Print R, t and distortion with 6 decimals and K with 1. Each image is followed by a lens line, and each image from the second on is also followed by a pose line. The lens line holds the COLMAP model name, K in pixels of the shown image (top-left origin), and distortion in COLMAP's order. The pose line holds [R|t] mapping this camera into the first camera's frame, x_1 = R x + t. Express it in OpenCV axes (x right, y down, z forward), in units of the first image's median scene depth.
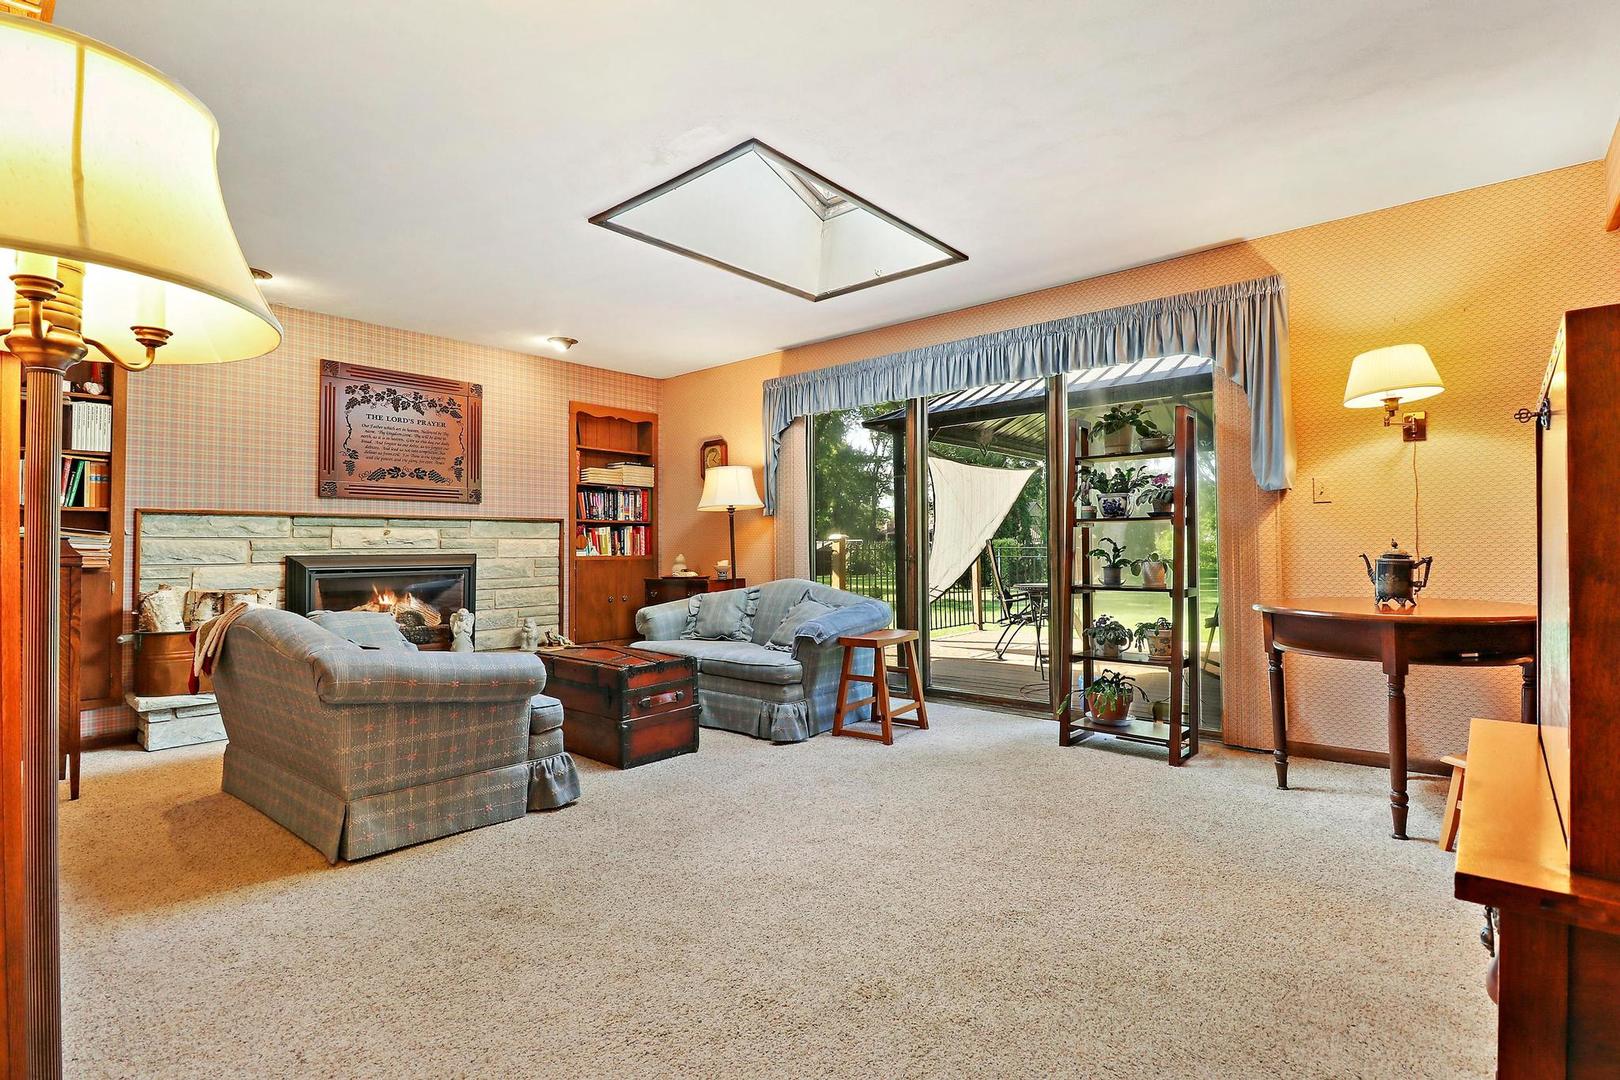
lens RADIAL K [[764.8, 0, 814.8], [0, 764.8, 526.6], [0, 0, 1]] dist [-0.013225, -0.001787]
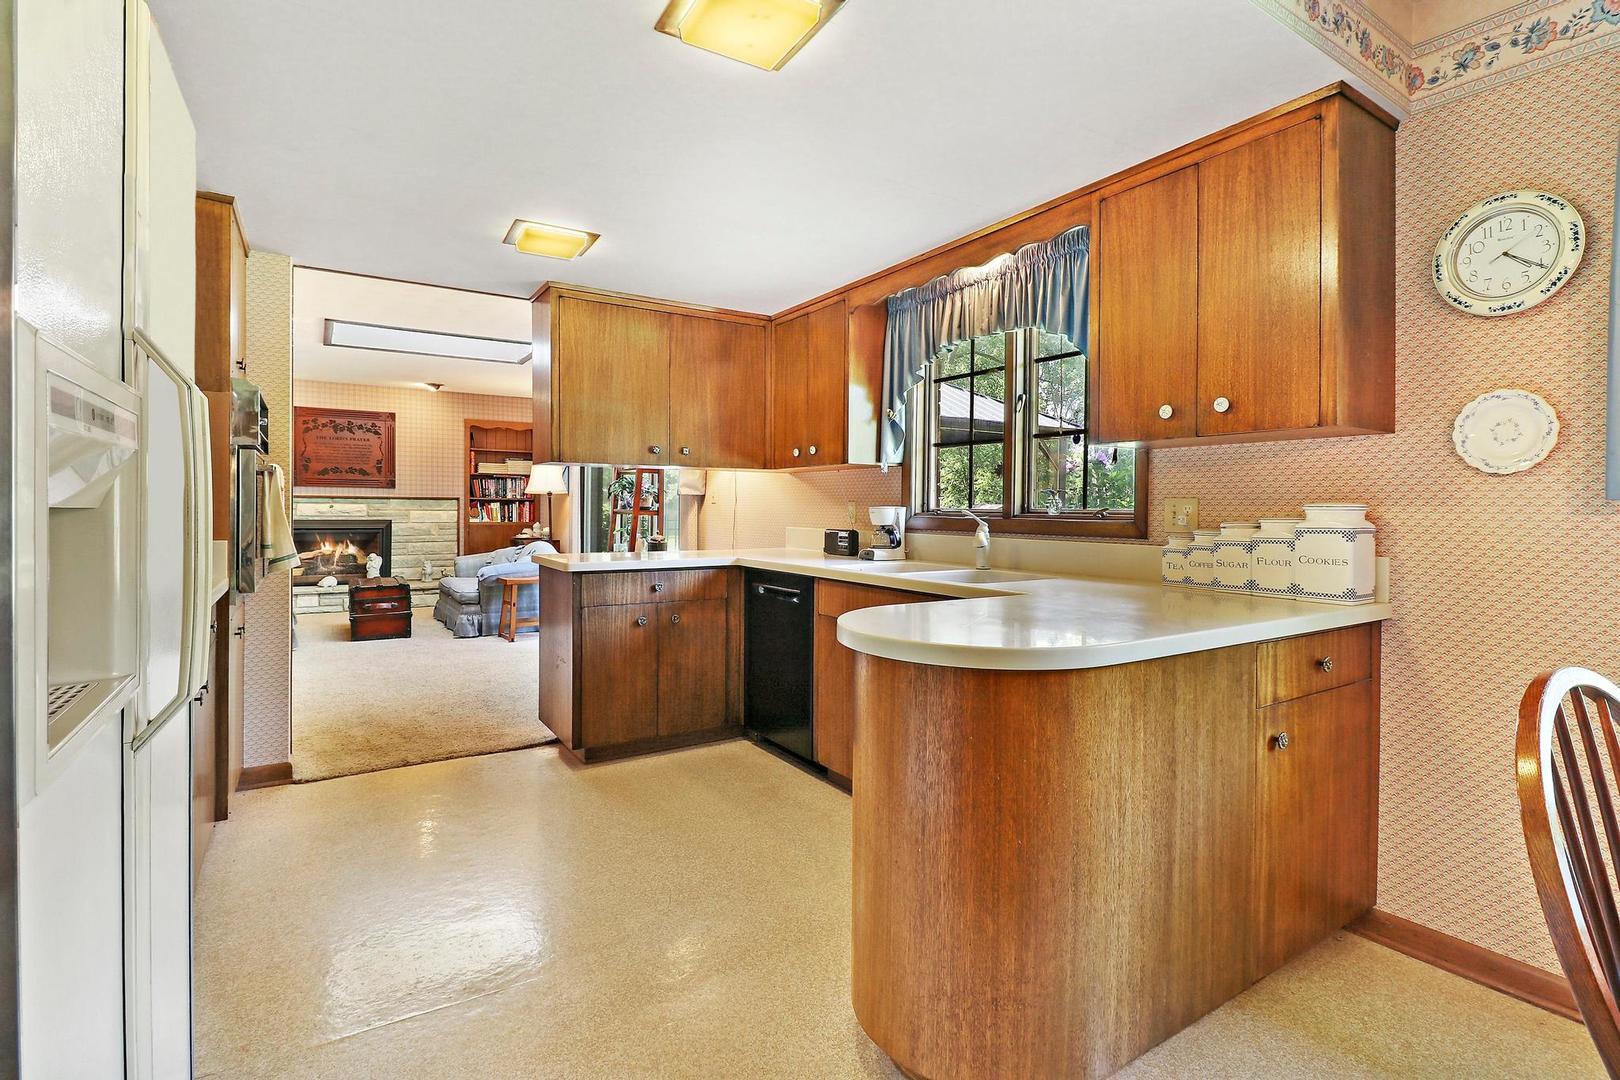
lens RADIAL K [[764.8, 0, 822.5], [0, 764.8, 509.6], [0, 0, 1]] dist [-0.013225, -0.001787]
pose [[0.963897, 0.021095, -0.265437, 0.765527], [-0.013597, 0.999456, 0.030054, -0.041159], [0.265927, -0.025359, 0.963660, -0.267056]]
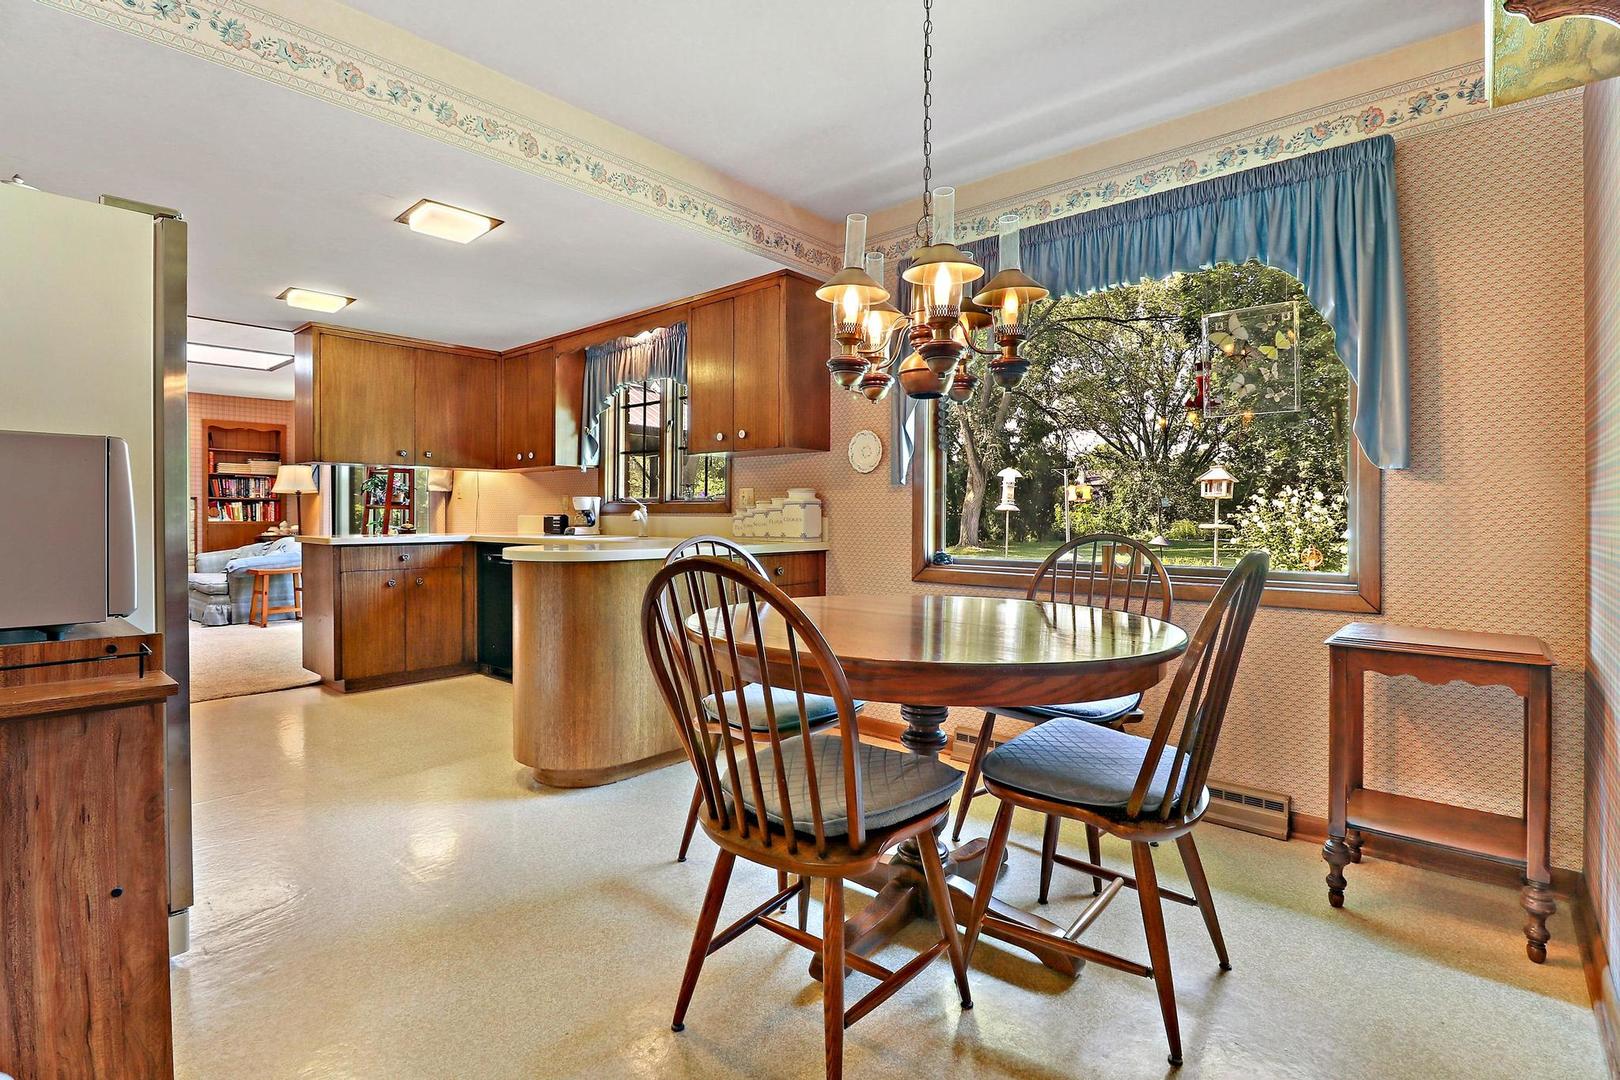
lens RADIAL K [[764.8, 0, 811.8], [0, 764.8, 515.3], [0, 0, 1]] dist [-0.013225, -0.001787]
pose [[0.999870, 0.015430, -0.004714, 0.905471], [-0.015302, 0.999539, 0.026236, -0.031661], [0.005116, -0.026160, 0.999645, -0.507307]]
